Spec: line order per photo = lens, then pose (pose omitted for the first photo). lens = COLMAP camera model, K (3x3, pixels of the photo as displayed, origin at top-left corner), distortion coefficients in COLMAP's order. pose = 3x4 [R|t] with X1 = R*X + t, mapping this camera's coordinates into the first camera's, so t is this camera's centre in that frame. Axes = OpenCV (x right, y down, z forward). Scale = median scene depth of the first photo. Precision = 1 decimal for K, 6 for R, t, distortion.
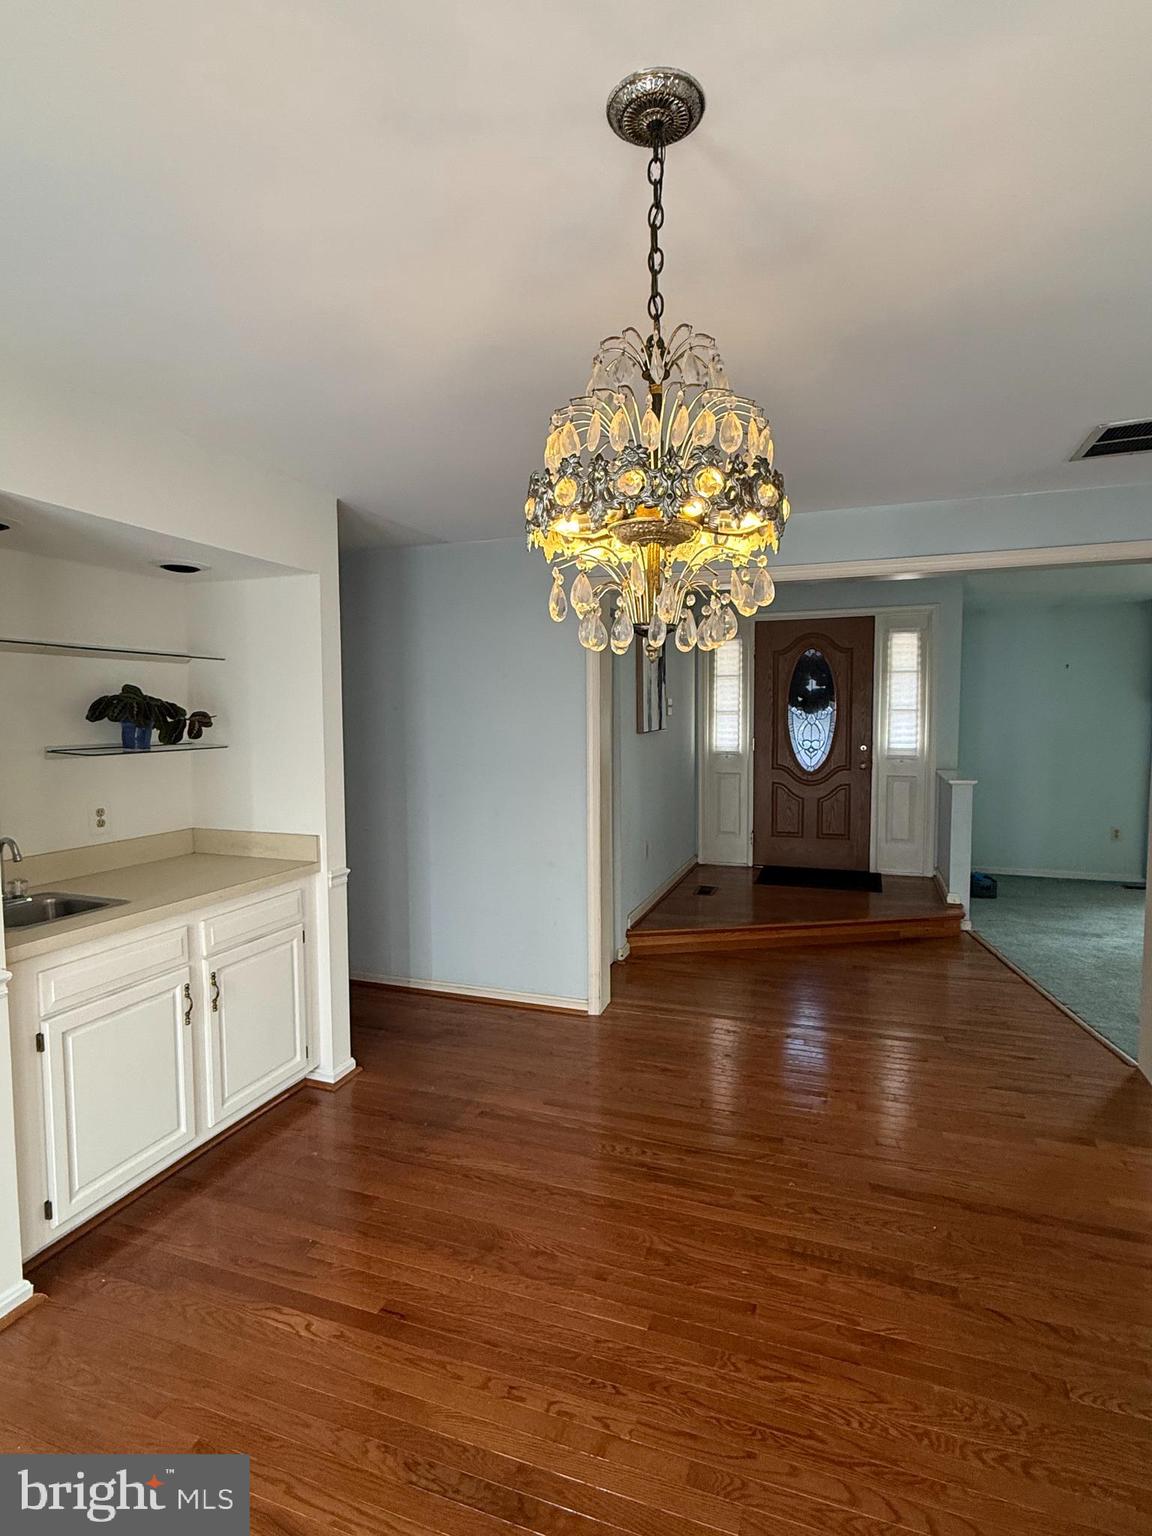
lens RADIAL K [[768.8, 0, 579.5], [0, 768.8, 772.8], [0, 0, 1]] dist [-0.002457, -0.000374]
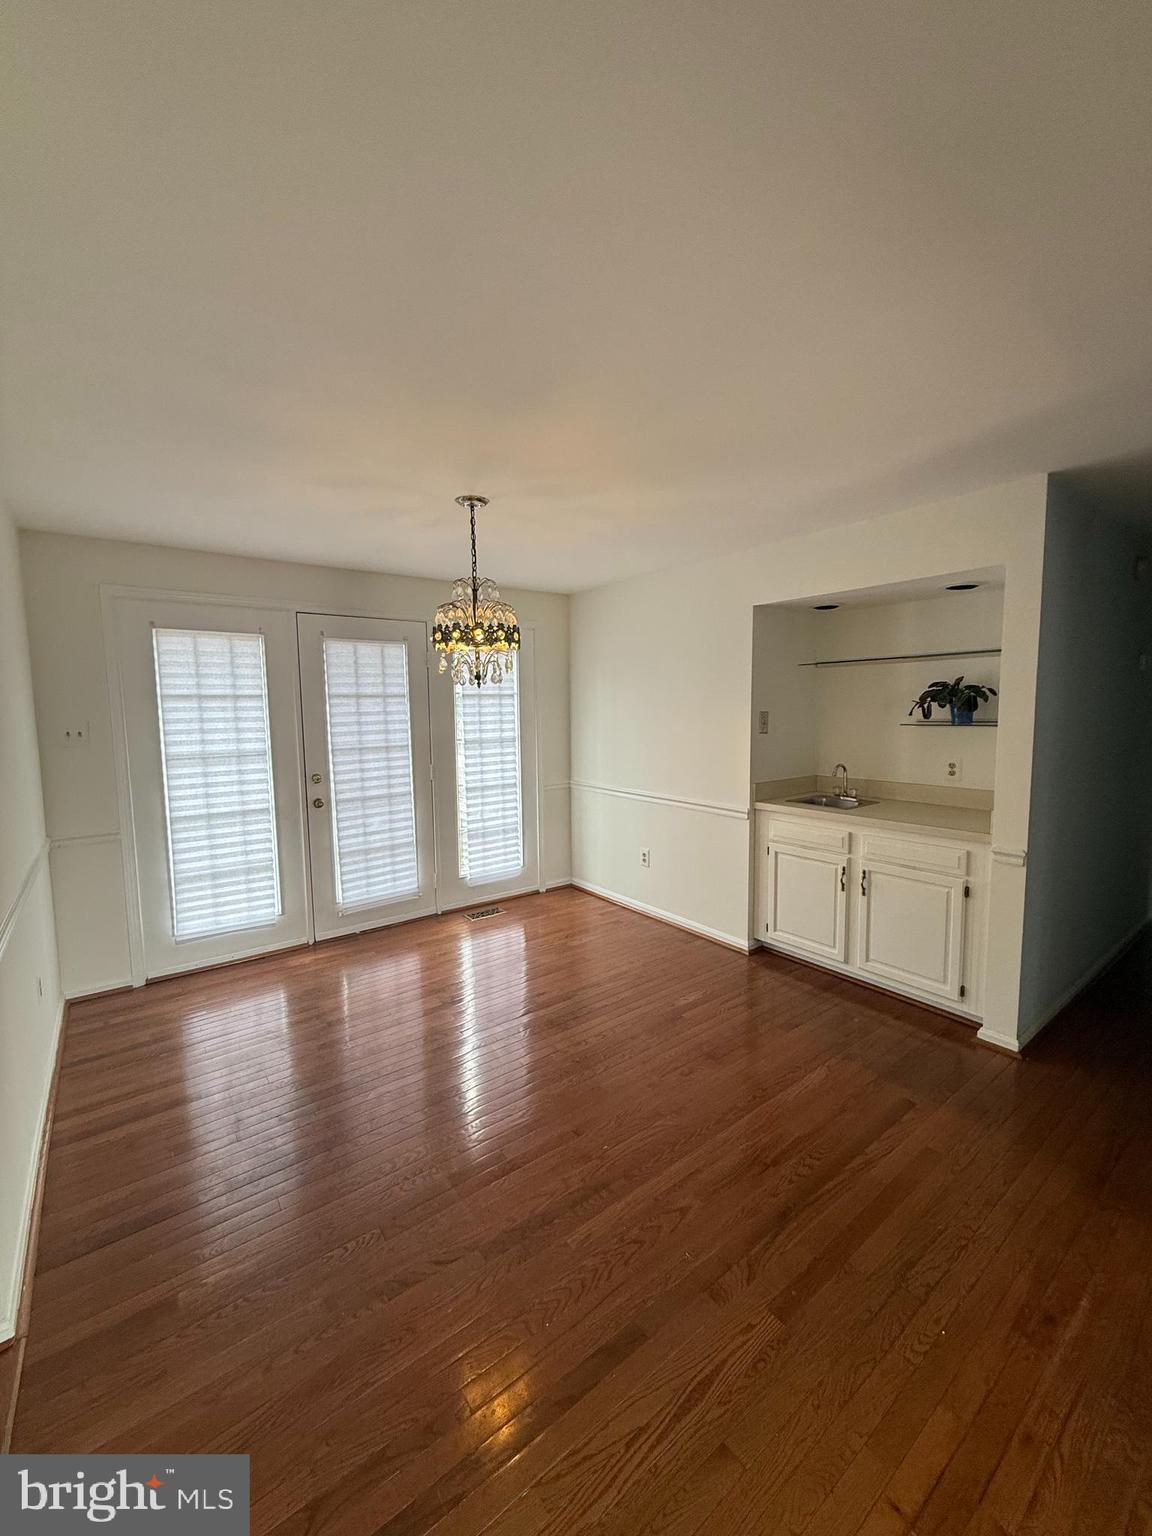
lens RADIAL K [[619.5, 0, 580.1], [0, 619.5, 763.3], [0, 0, 1]] dist [0.001250, 0.000186]
pose [[-0.546094, 0.085552, -0.833344, 0.815066], [-0.047820, 0.989966, 0.132968, -0.083561], [0.836358, 0.112464, -0.536523, 1.136877]]
